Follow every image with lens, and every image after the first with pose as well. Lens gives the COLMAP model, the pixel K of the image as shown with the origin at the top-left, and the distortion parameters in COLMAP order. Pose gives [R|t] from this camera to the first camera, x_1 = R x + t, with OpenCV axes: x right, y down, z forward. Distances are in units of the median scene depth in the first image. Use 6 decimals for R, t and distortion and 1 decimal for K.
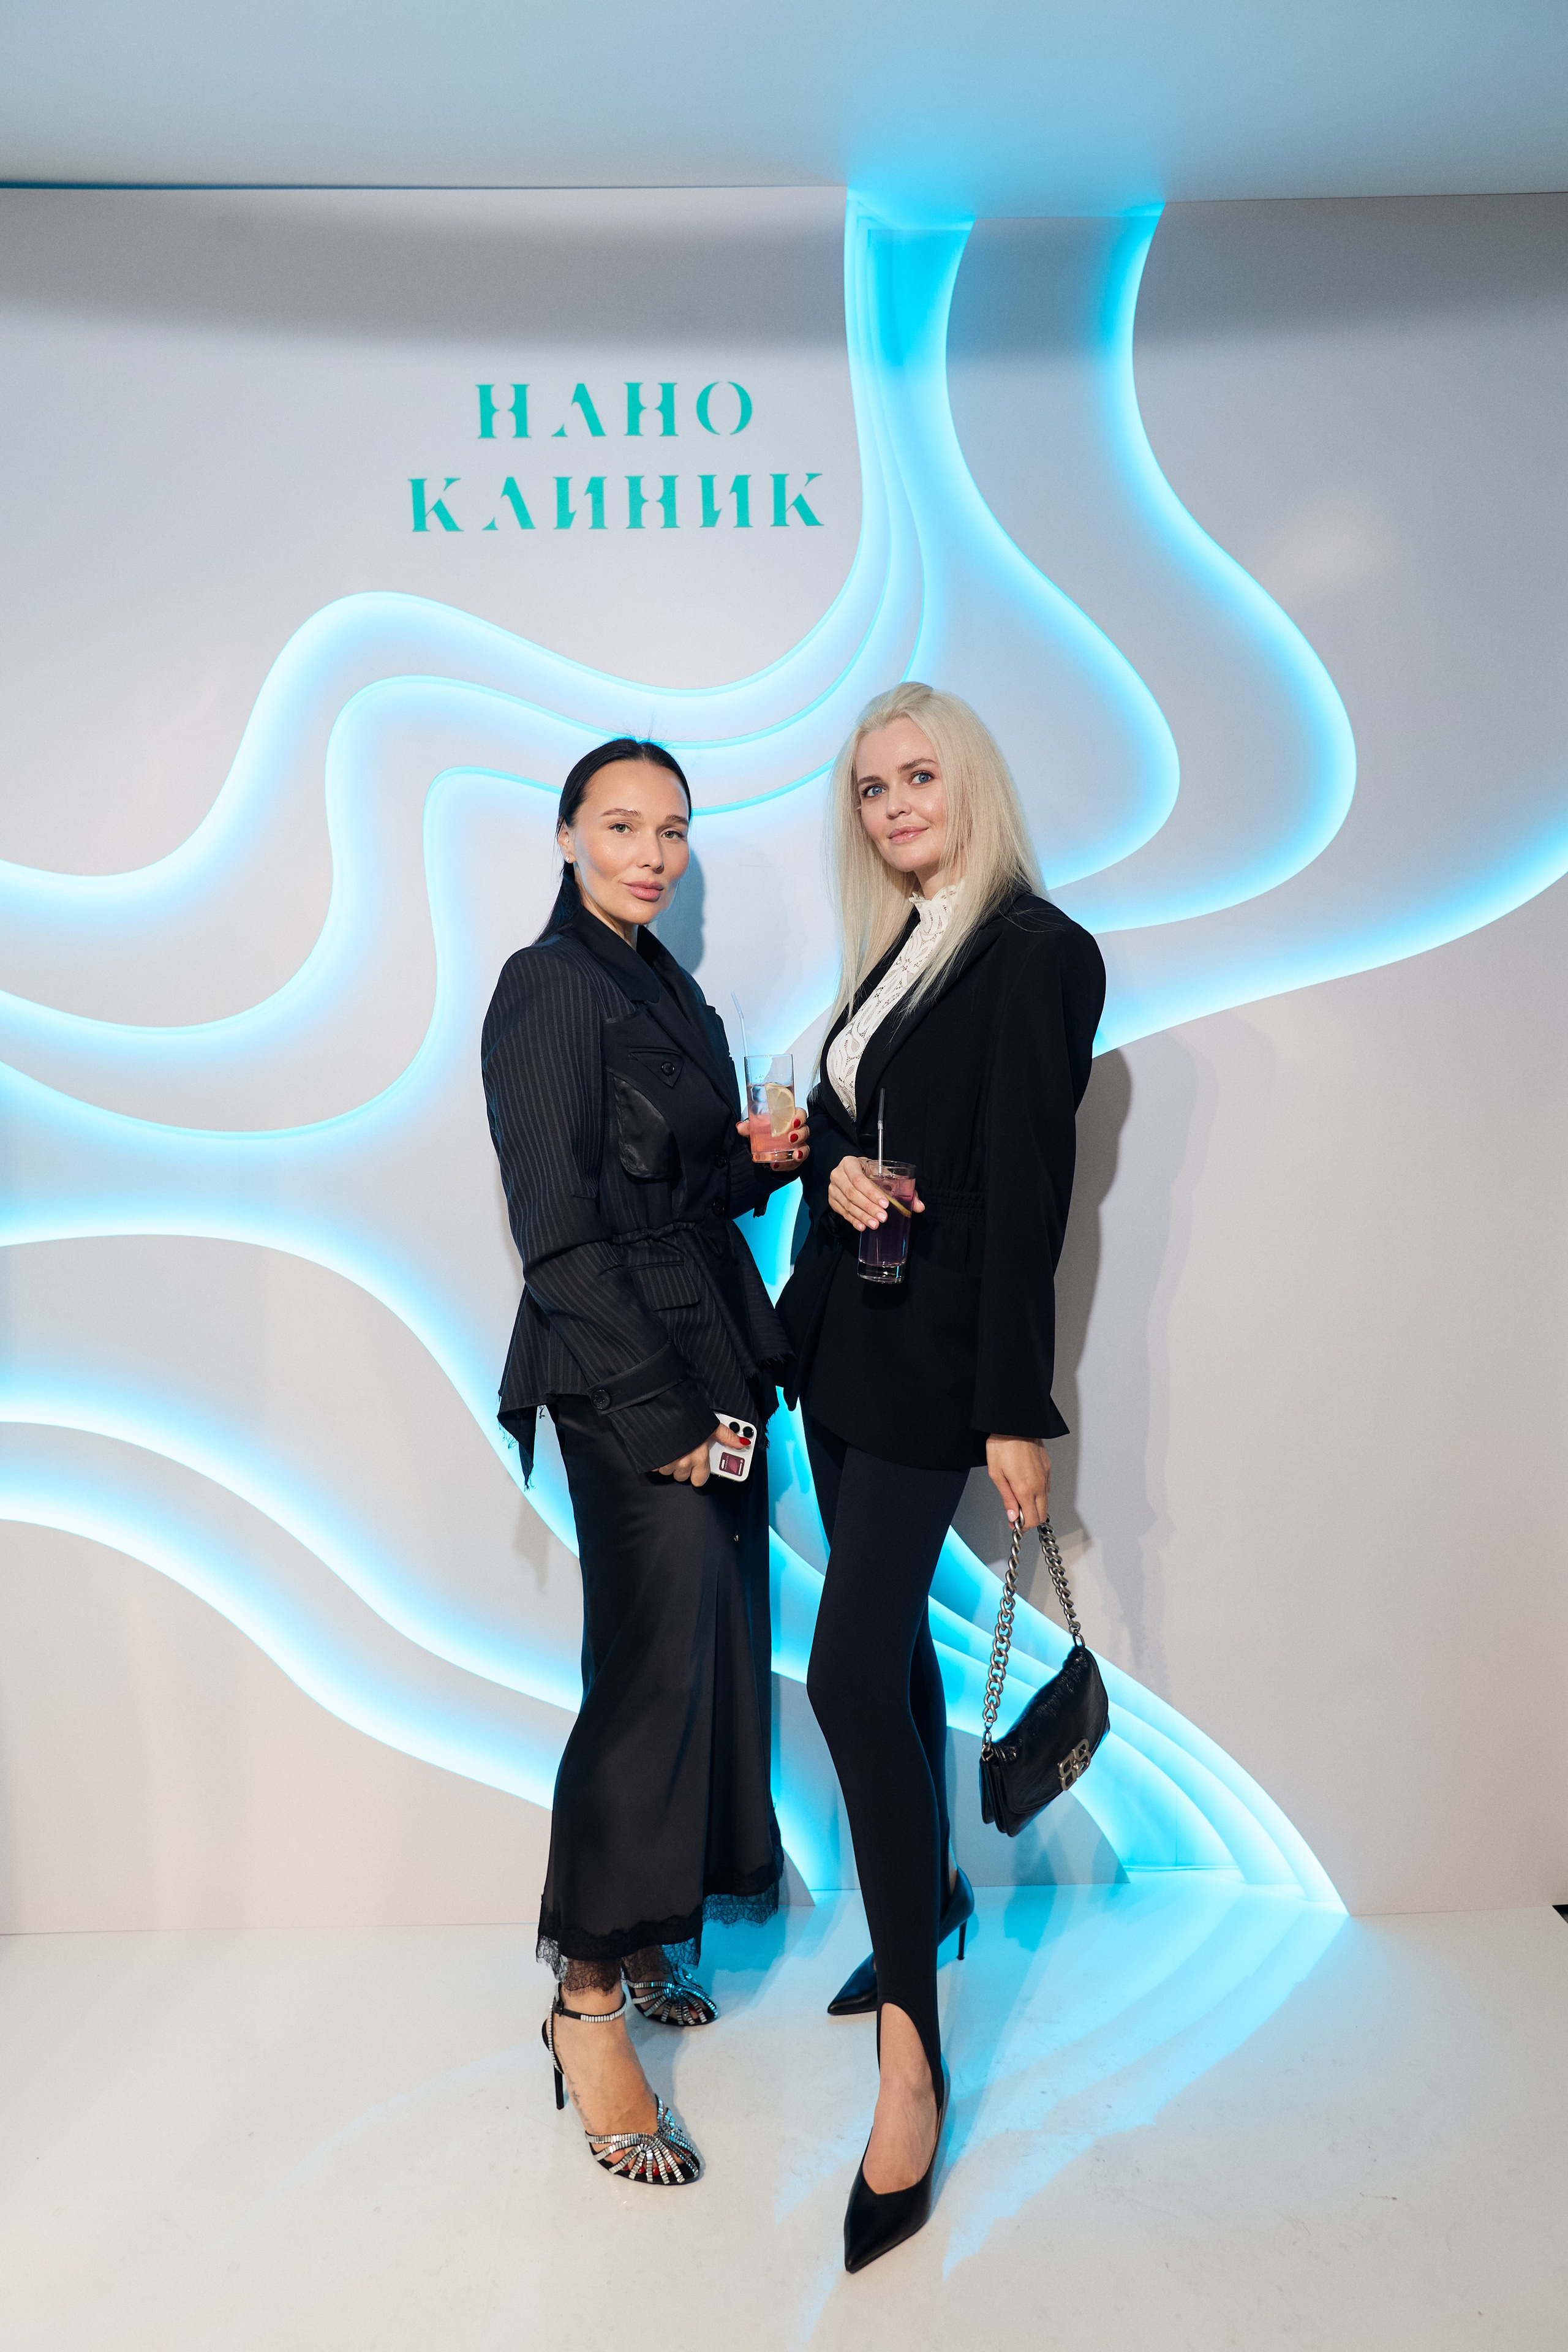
lens RADIAL K [[1598.8, 0, 760.6], [0, 1598.8, 1168.1], [0, 0, 1]] dist [-0.014358, 0.018202]
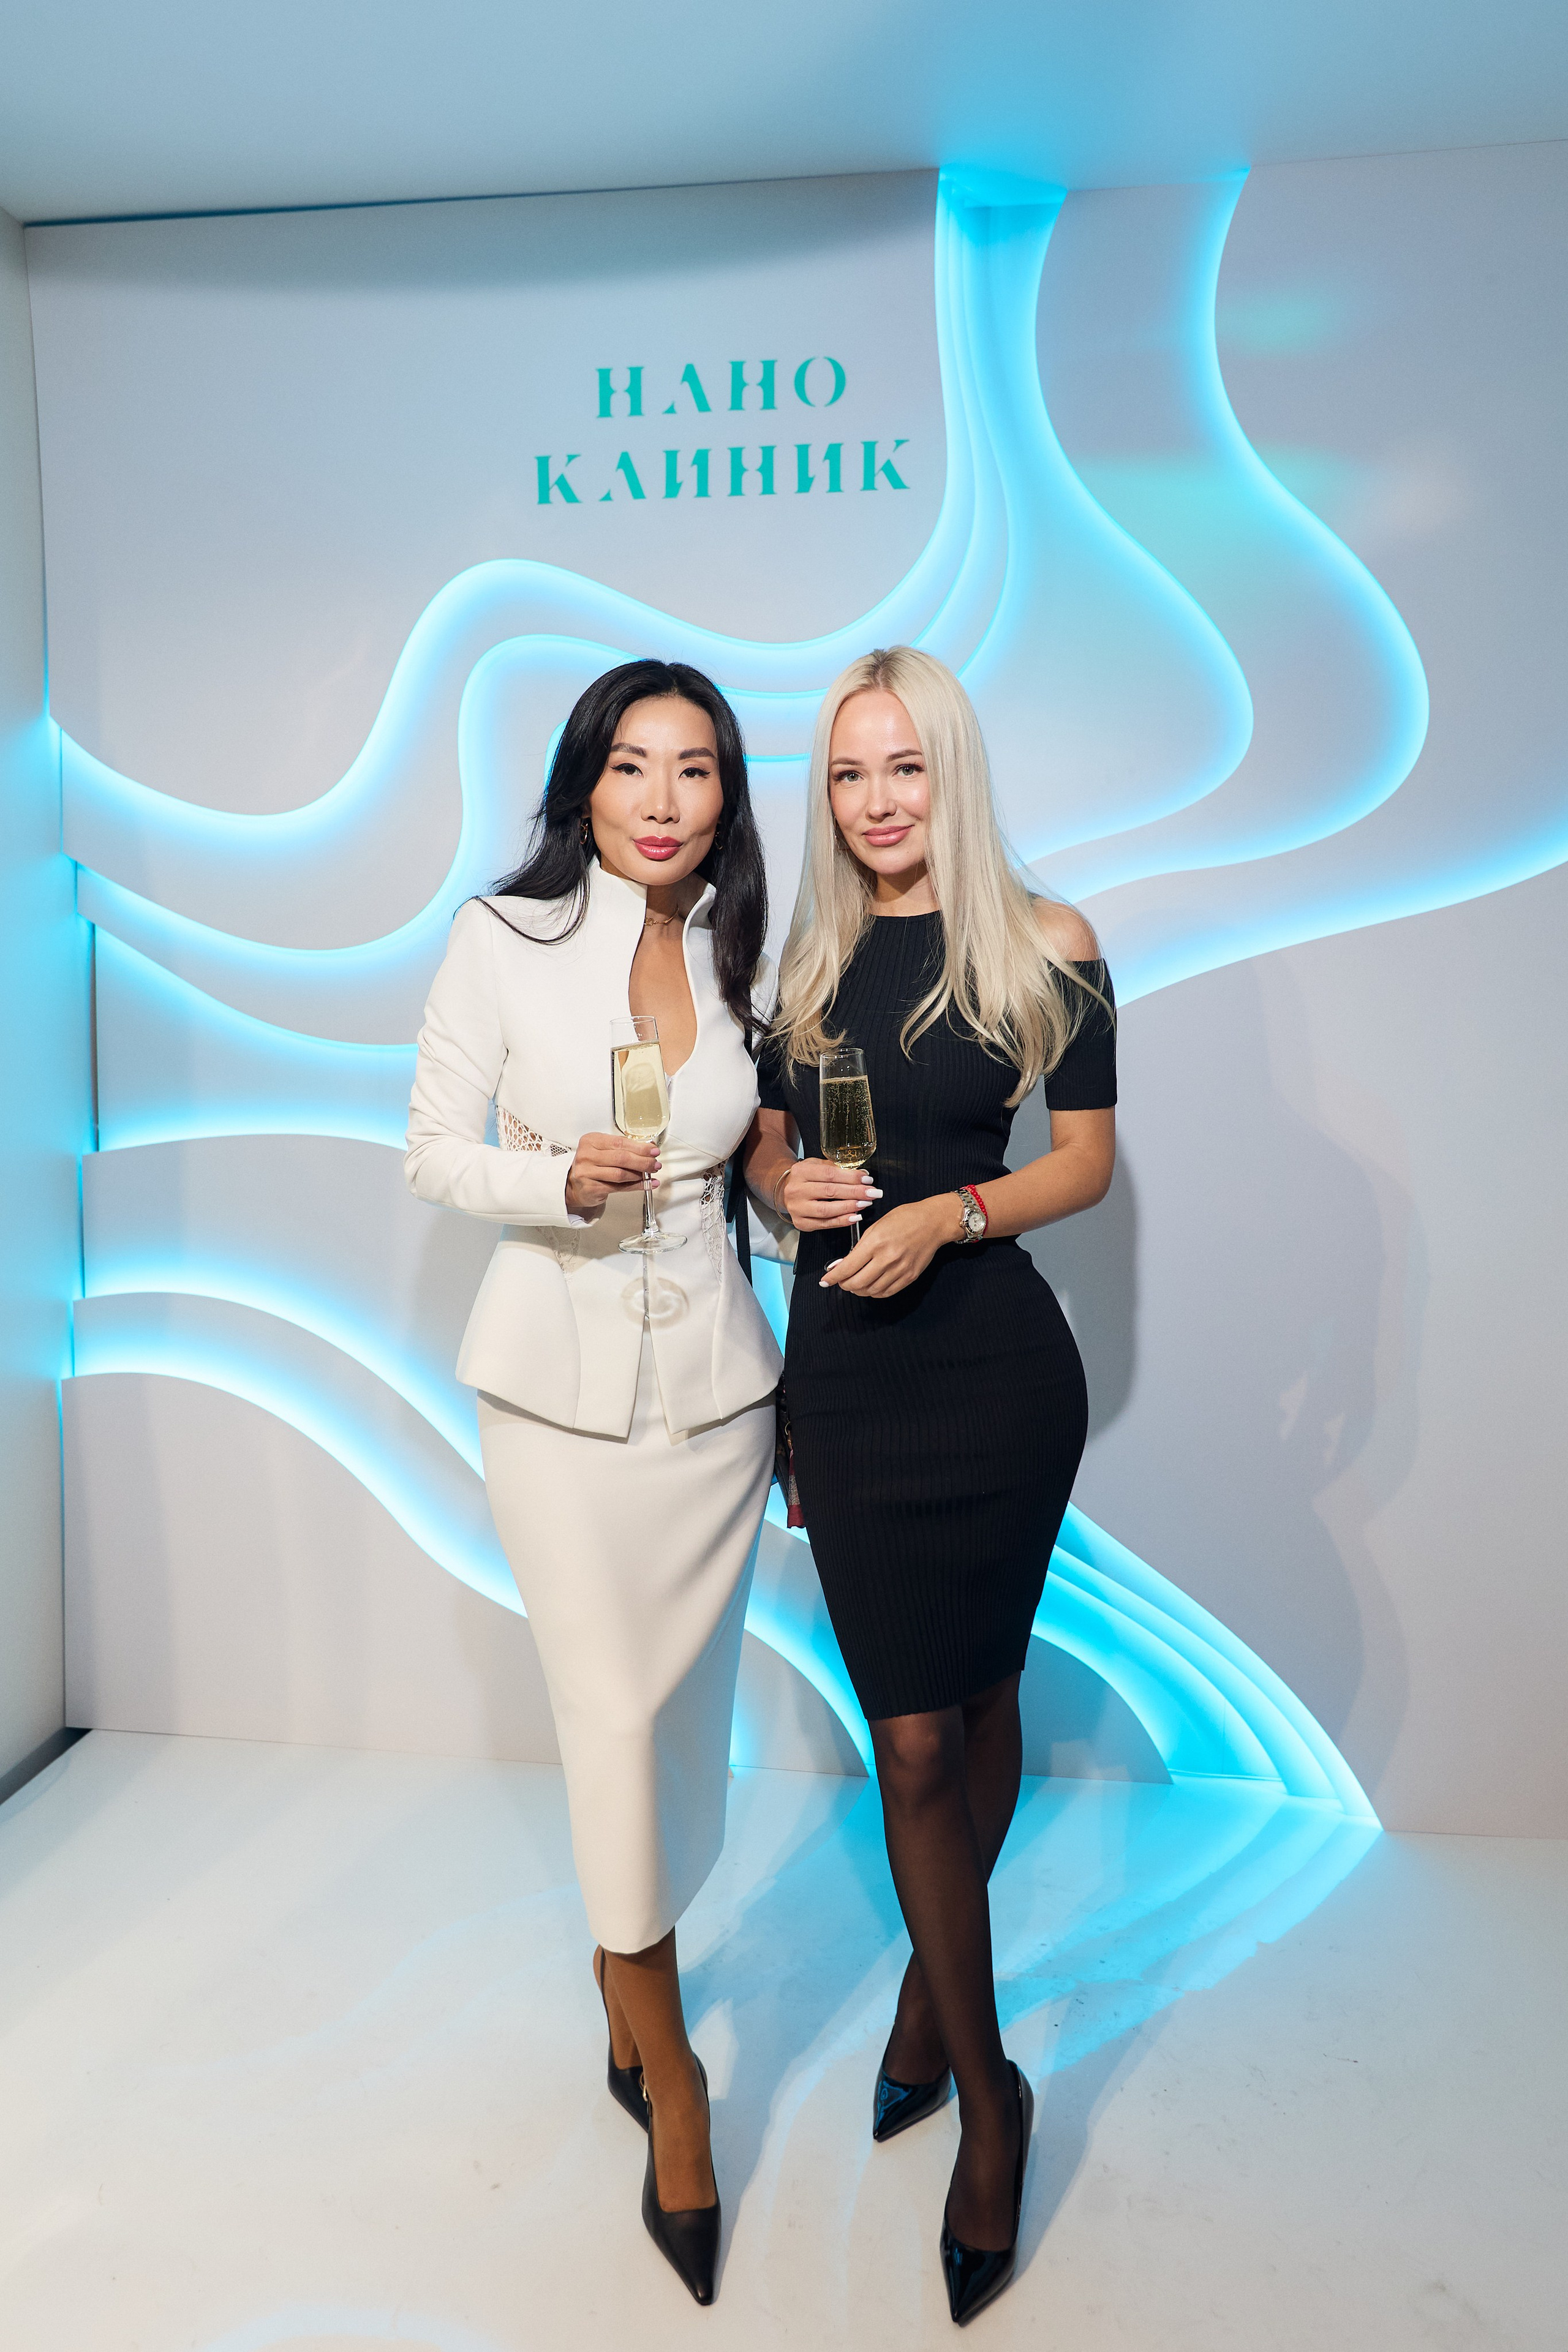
lens RADIAL K [[1598.8, 0, 760.3], [0, 1598.8, 1168.3], [0, 0, 1]] dist [-0.014358, 0.018202]
pose [[0.988898, 0.033938, -0.144667, 0.110982], [-0.032479, 0.999395, 0.012435, 0.043551], [0.145001, -0.007598, 0.989402, -0.078042]]
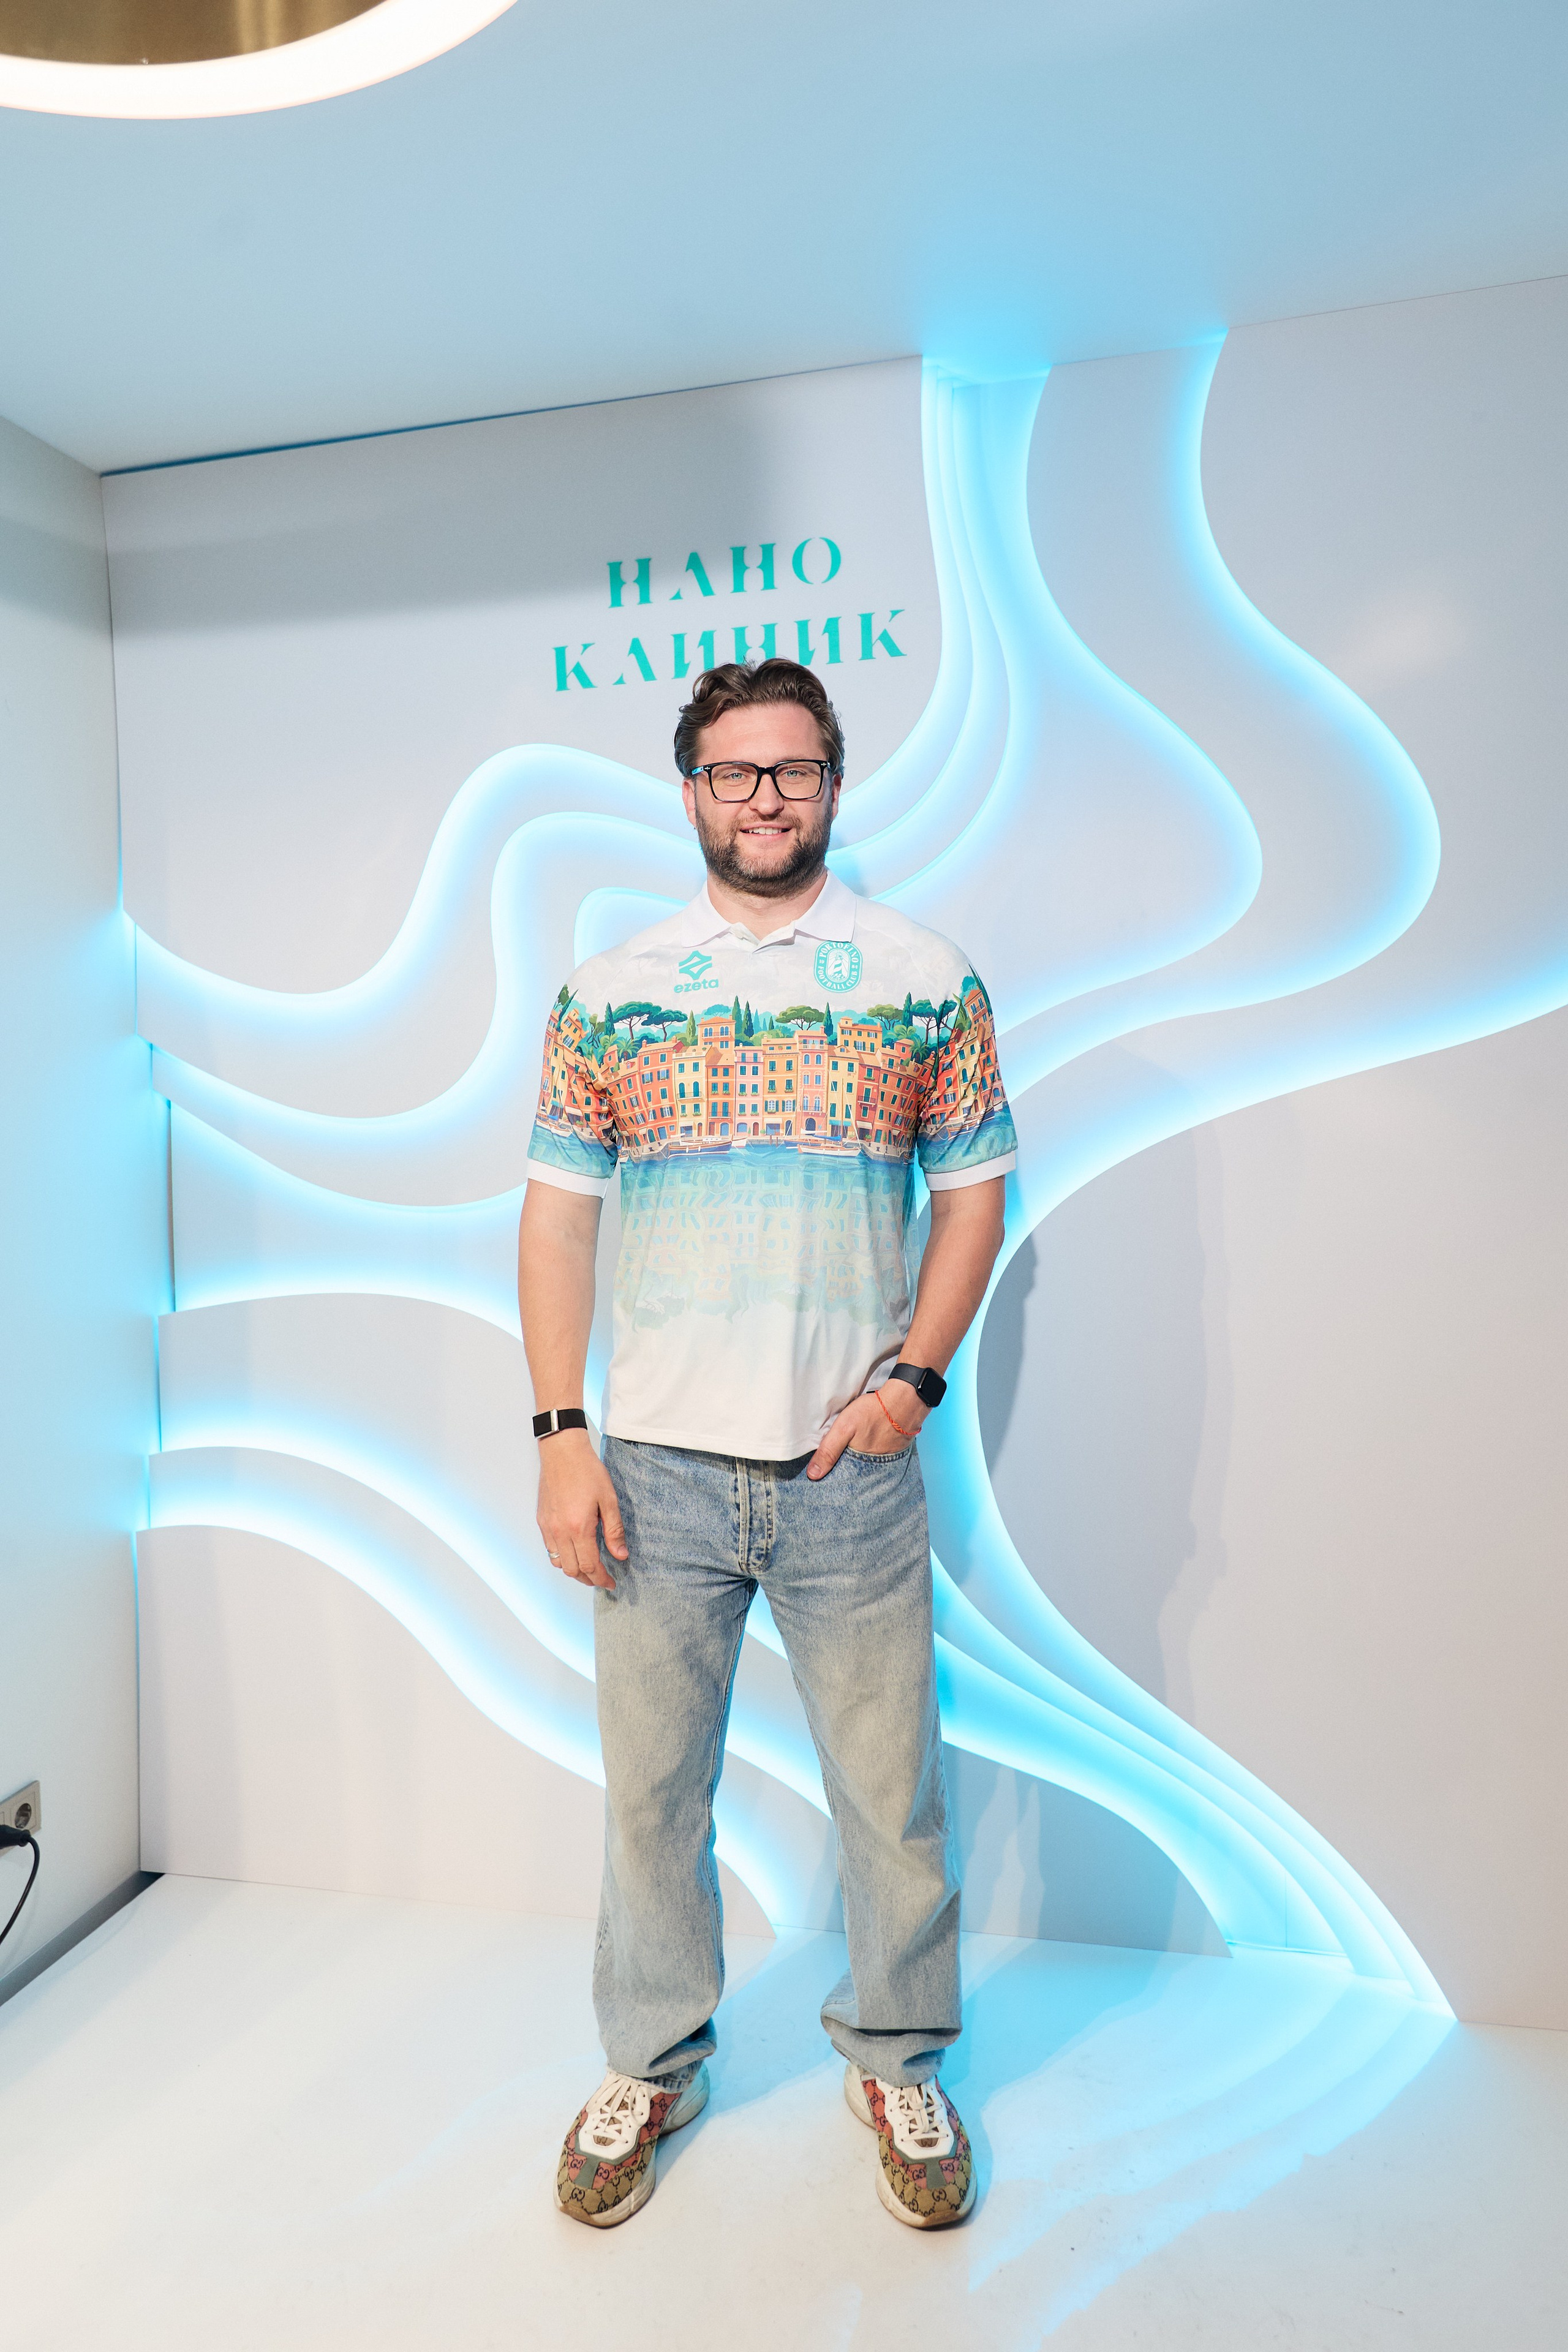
lens RADIAL K [[1510.8, 0, 771.4], [0, 1510.8, 1163.1], [0, 0, 1]] dist [-0.021503, 0.023893]
pose [[0.969180, -0.004729, -0.246309, 0.203753], [-0.007650, 0.998756, -0.049275, -0.001767], [0.246236, 0.049641, 0.967938, -0.010074]]
